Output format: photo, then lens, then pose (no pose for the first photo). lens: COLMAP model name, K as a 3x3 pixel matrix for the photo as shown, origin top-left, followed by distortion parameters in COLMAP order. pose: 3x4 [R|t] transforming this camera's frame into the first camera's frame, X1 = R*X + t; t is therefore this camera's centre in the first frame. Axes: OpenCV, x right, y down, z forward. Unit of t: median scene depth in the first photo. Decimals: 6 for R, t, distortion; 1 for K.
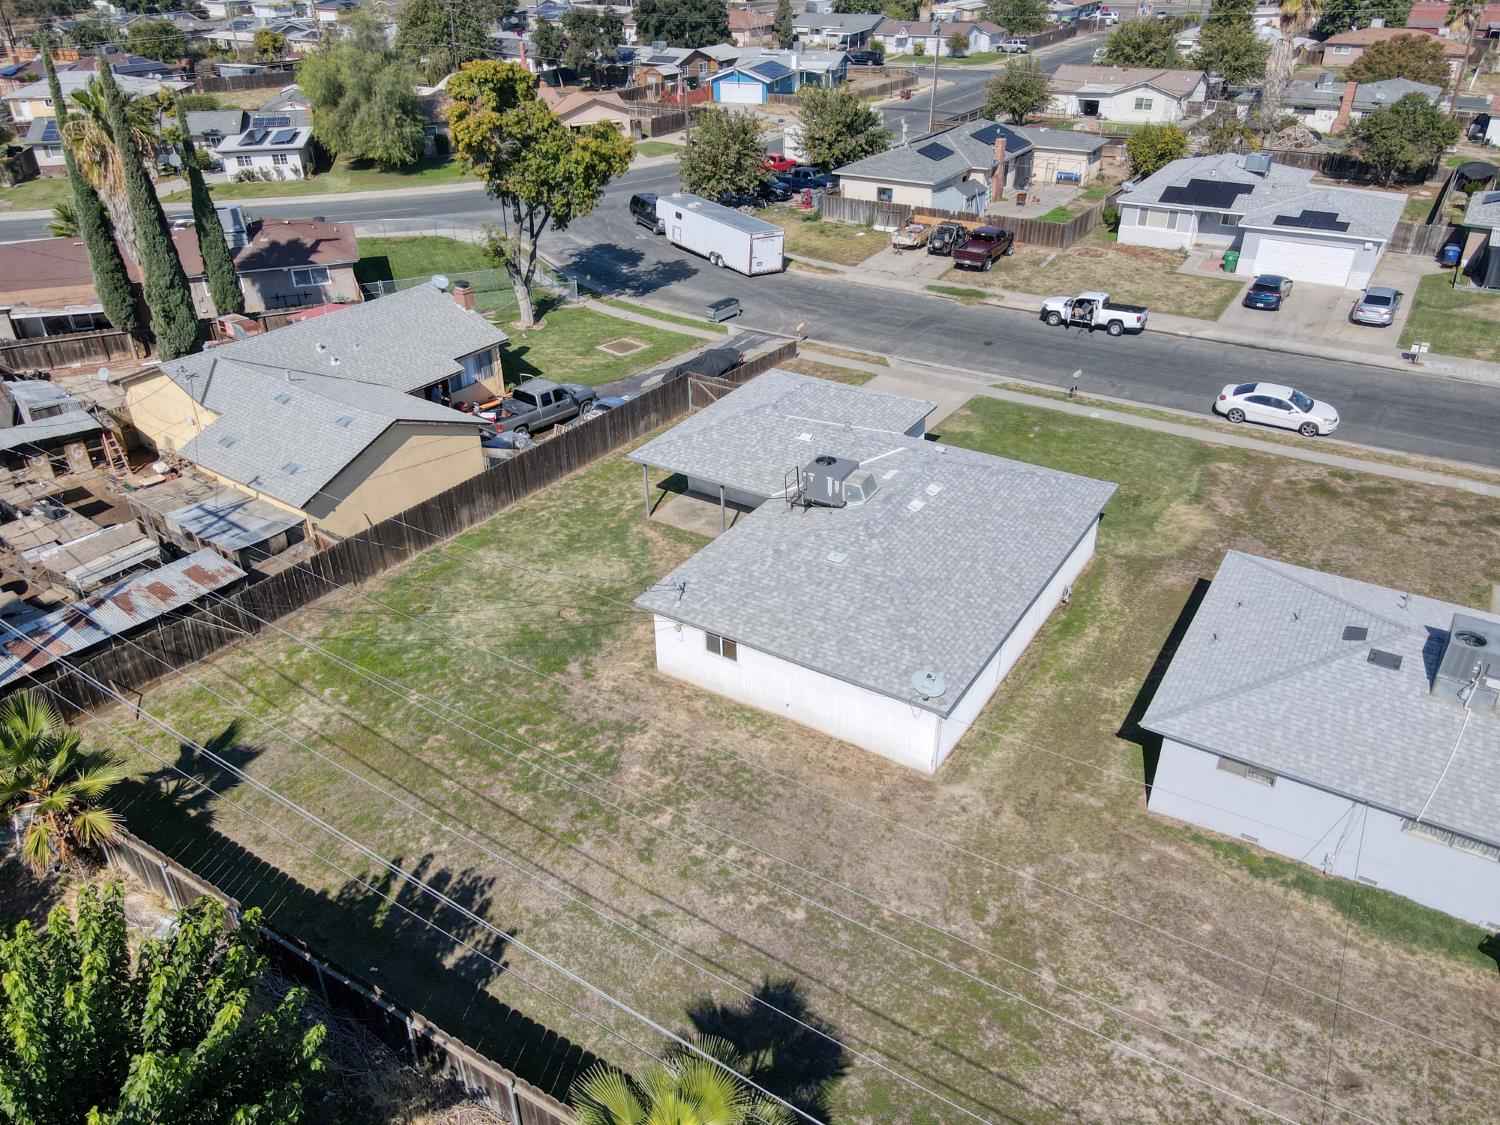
lens RADIAL K [[1097.6, 0, 750.0], [0, 1097.6, 562.5], [0, 0, 1]] dist [0.005390, 0.030801]
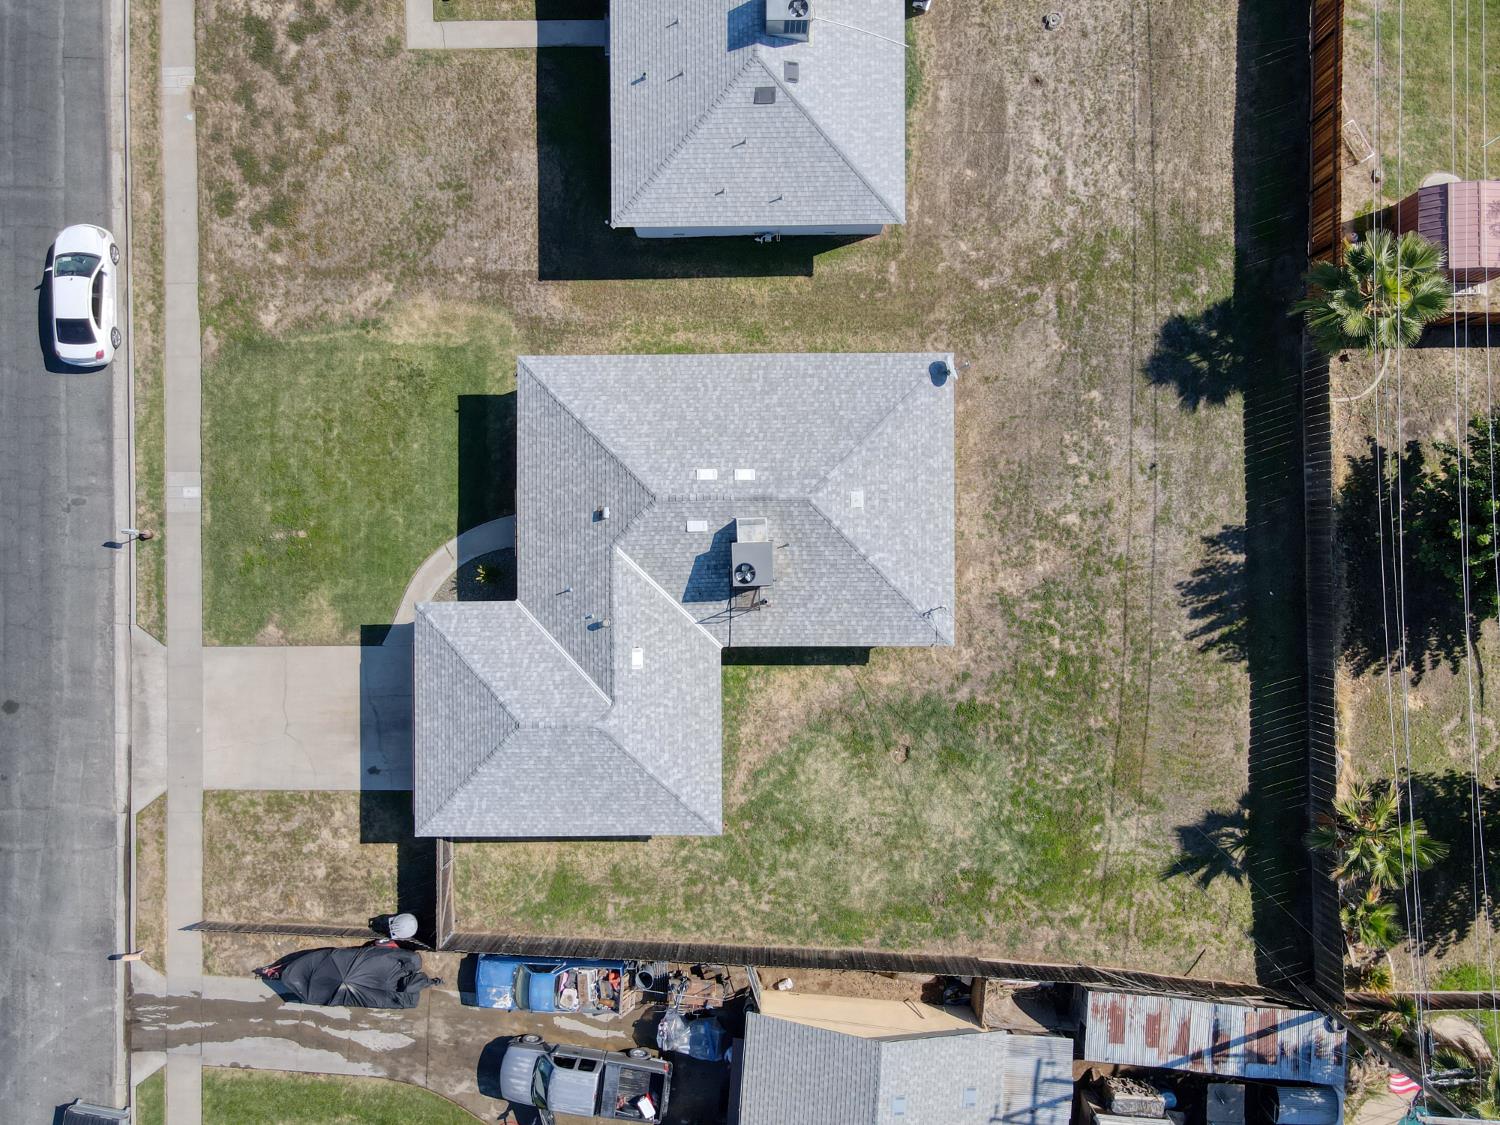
lens RADIAL K [[1097.6, 0, 750.0], [0, 1097.6, 562.5], [0, 0, 1]] dist [0.005390, 0.030801]
pose [[-0.538204, -0.842473, 0.024010, 0.039702], [0.451202, -0.263949, 0.852495, -0.739584], [-0.711866, 0.469649, 0.522184, 0.369653]]
